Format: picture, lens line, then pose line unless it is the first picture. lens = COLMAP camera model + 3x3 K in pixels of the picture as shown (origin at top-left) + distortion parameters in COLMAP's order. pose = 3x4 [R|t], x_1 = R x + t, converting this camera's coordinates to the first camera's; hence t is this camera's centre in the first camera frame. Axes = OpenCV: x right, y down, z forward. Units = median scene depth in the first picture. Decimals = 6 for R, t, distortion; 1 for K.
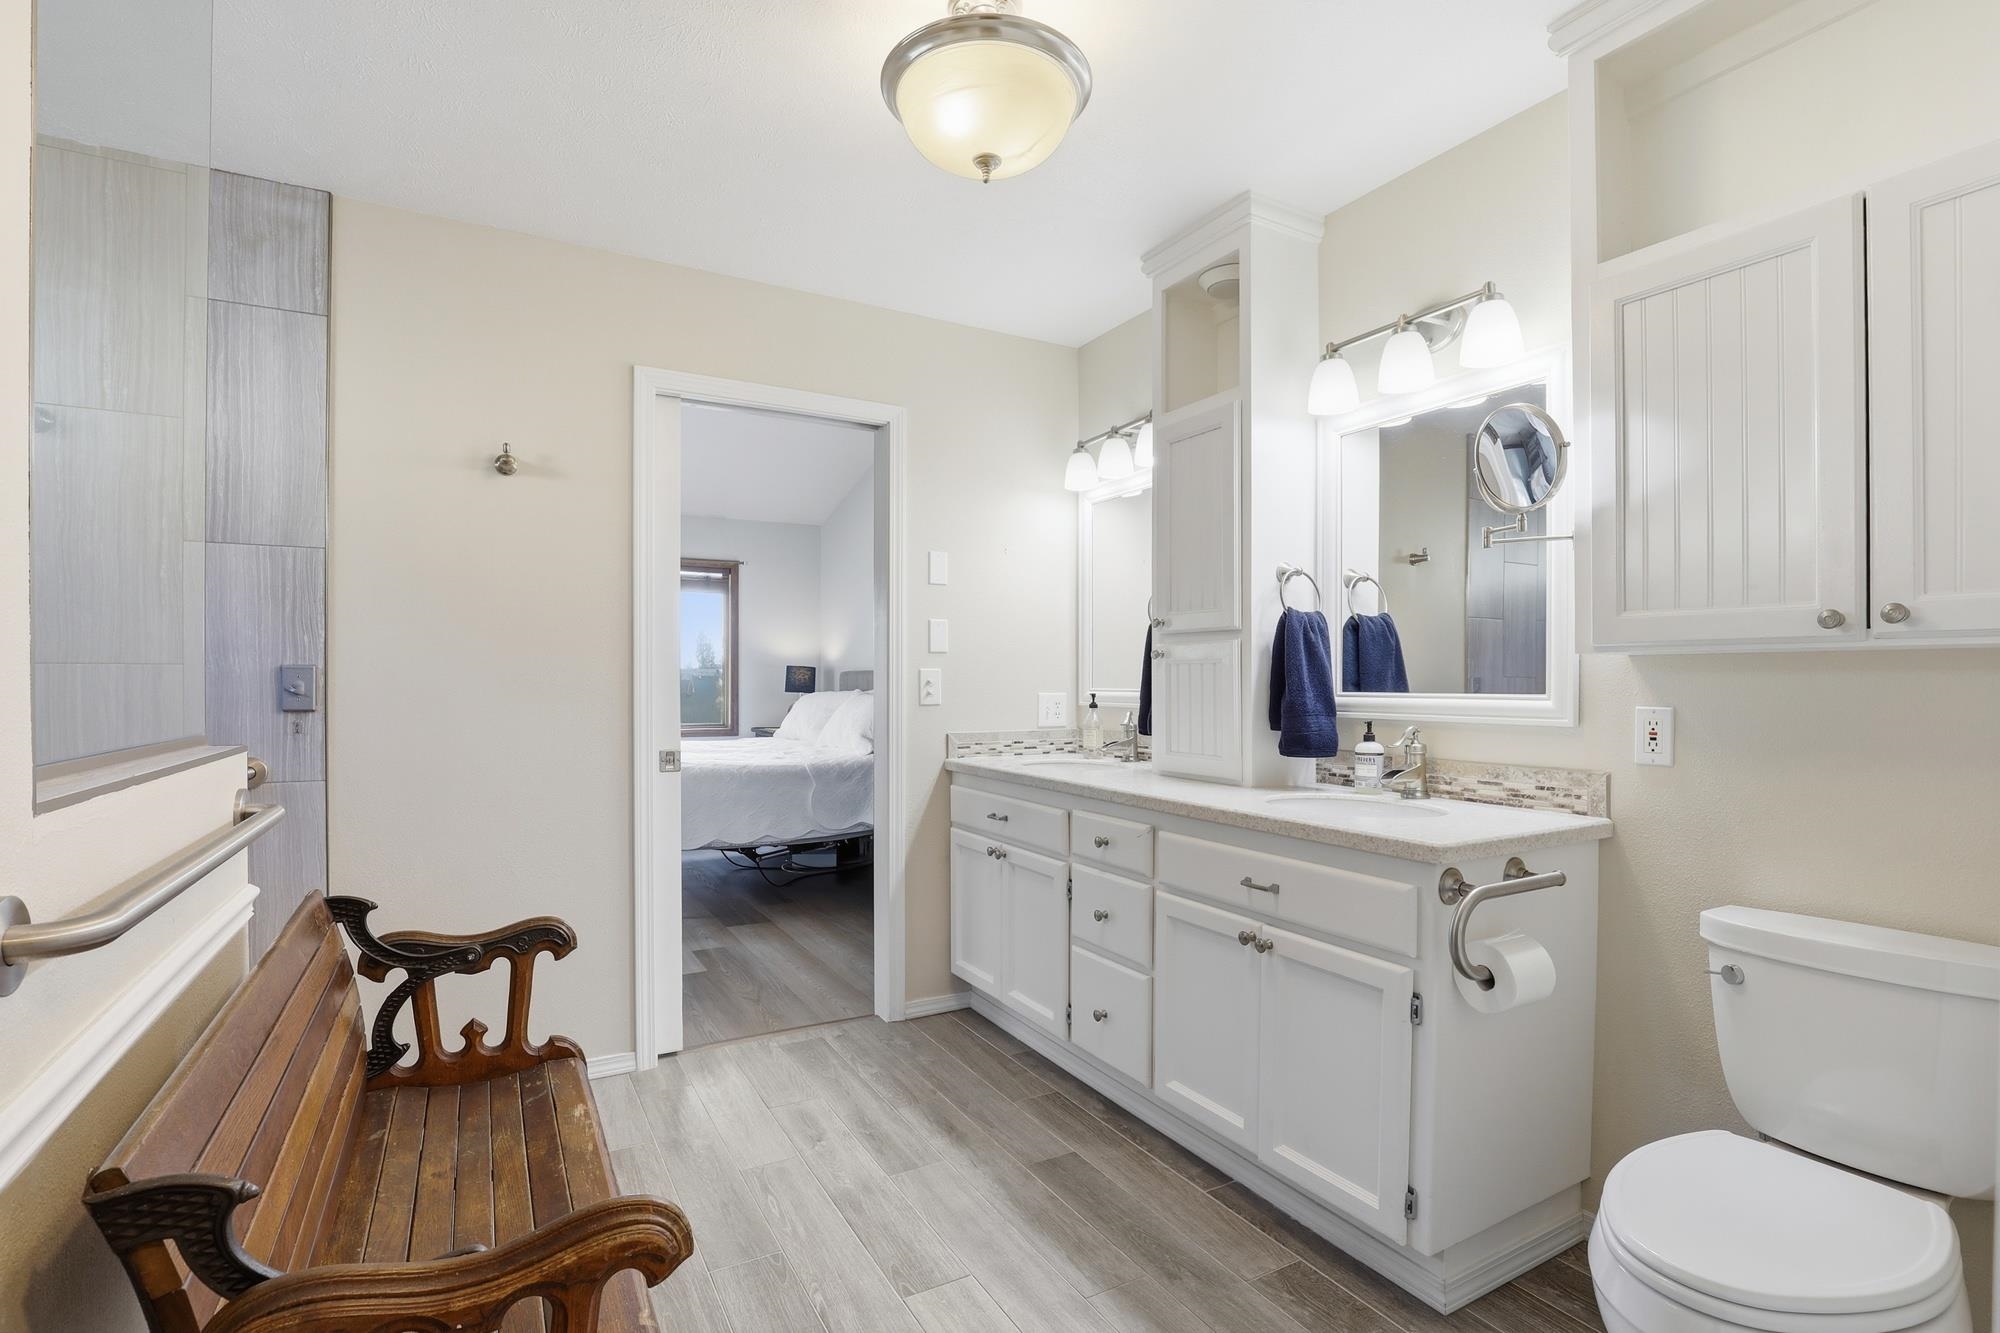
lens RADIAL K [[924.0, 0, 997.8], [0, 924.0, 677.9], [0, 0, 1]] dist [-0.036681, 0.005231]
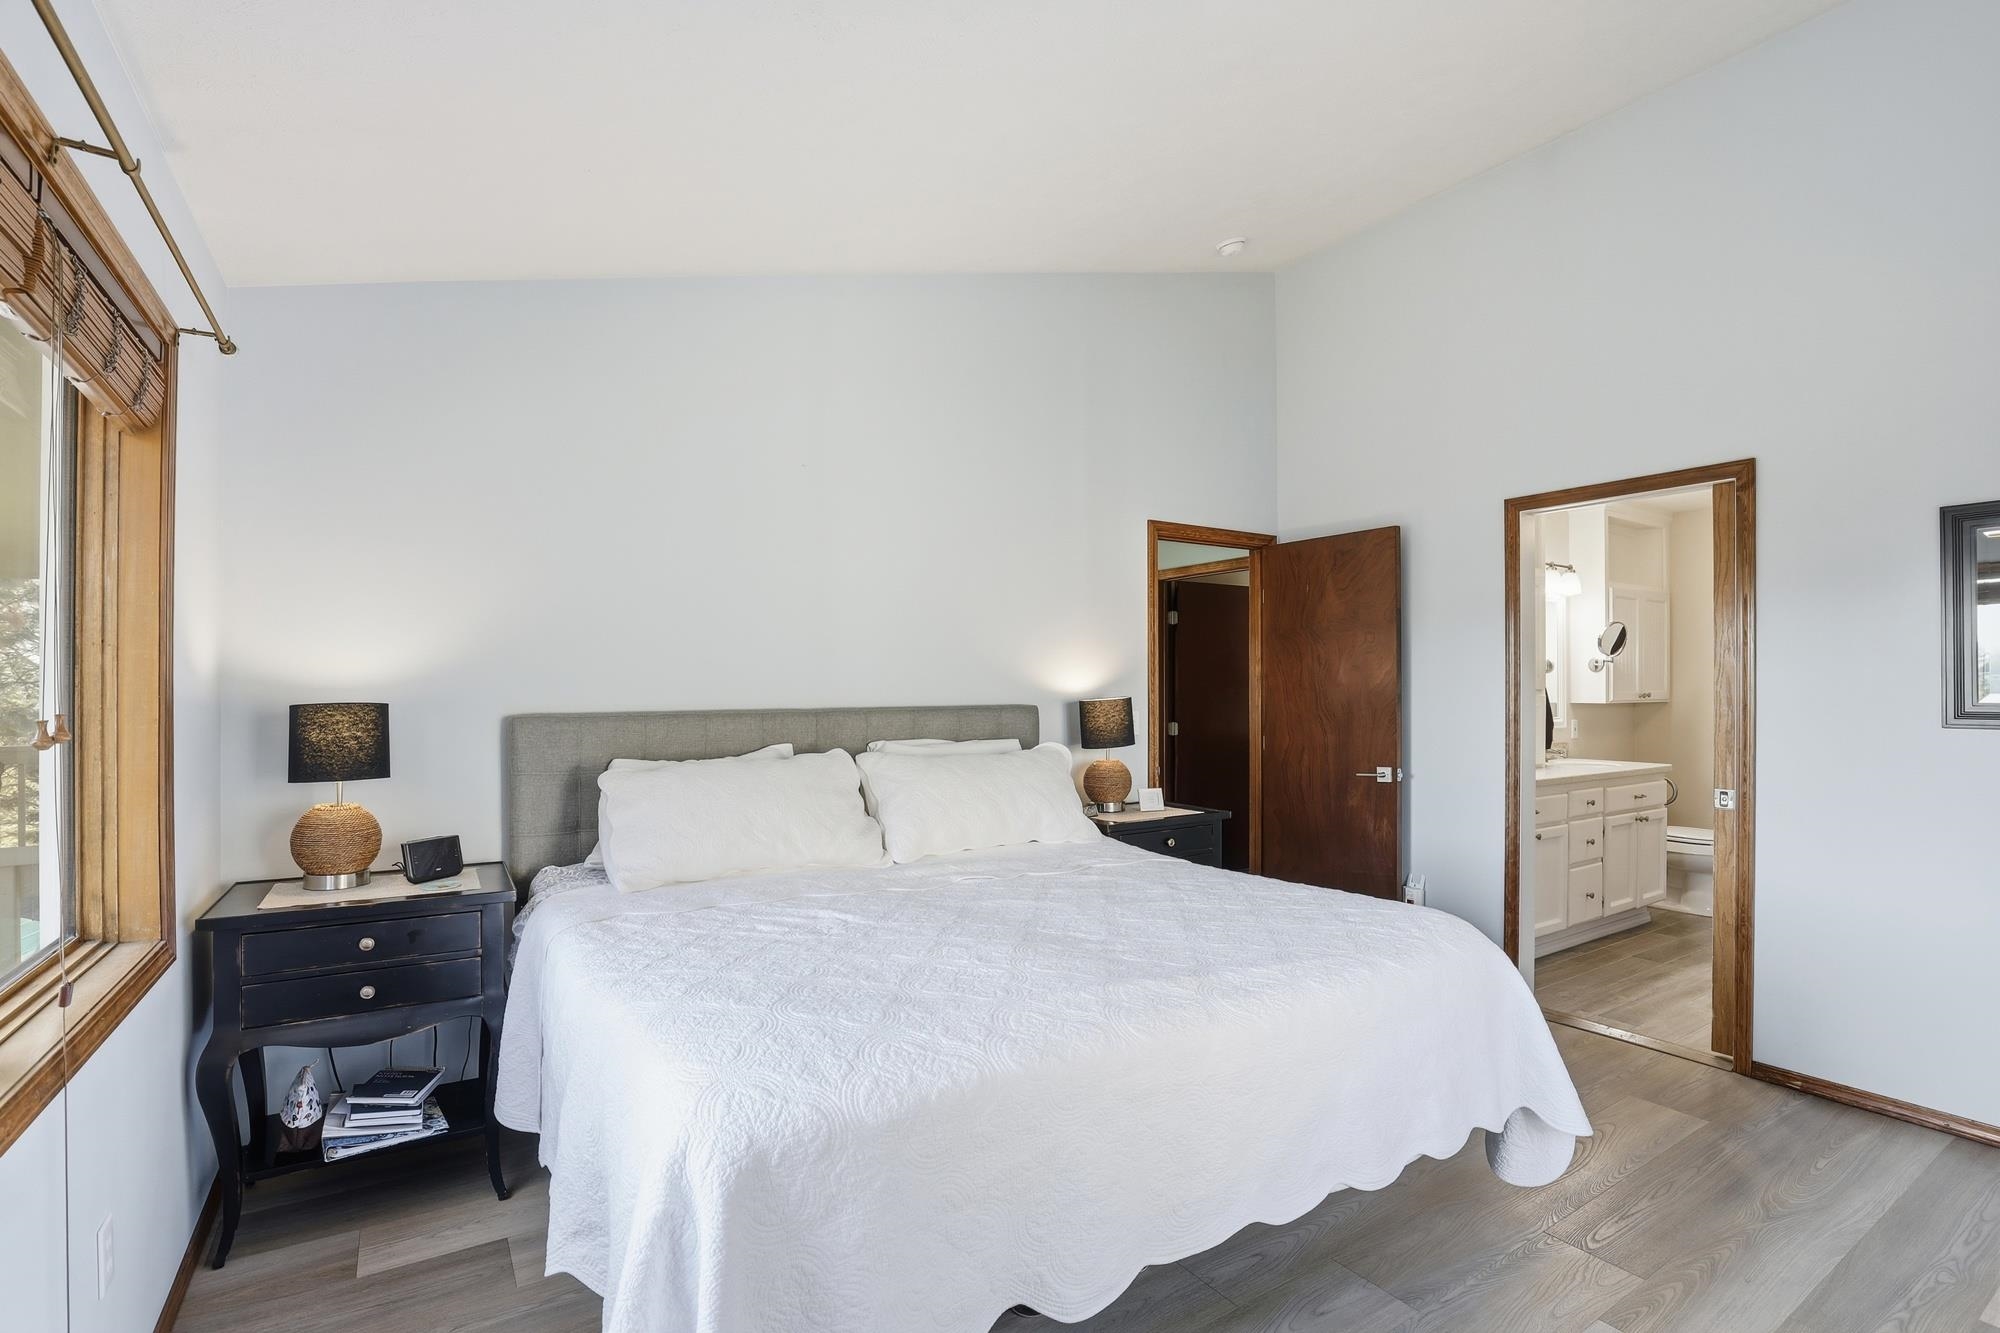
lens RADIAL K [[924.0, 0, 989.4], [0, 924.0, 685.5], [0, 0, 1]] dist [-0.036681, 0.005231]
pose [[-0.040707, 0.000268, 0.999171, -2.068242], [-0.000954, 0.999999, -0.000307, -0.072889], [-0.999171, -0.000966, -0.040707, 2.815720]]
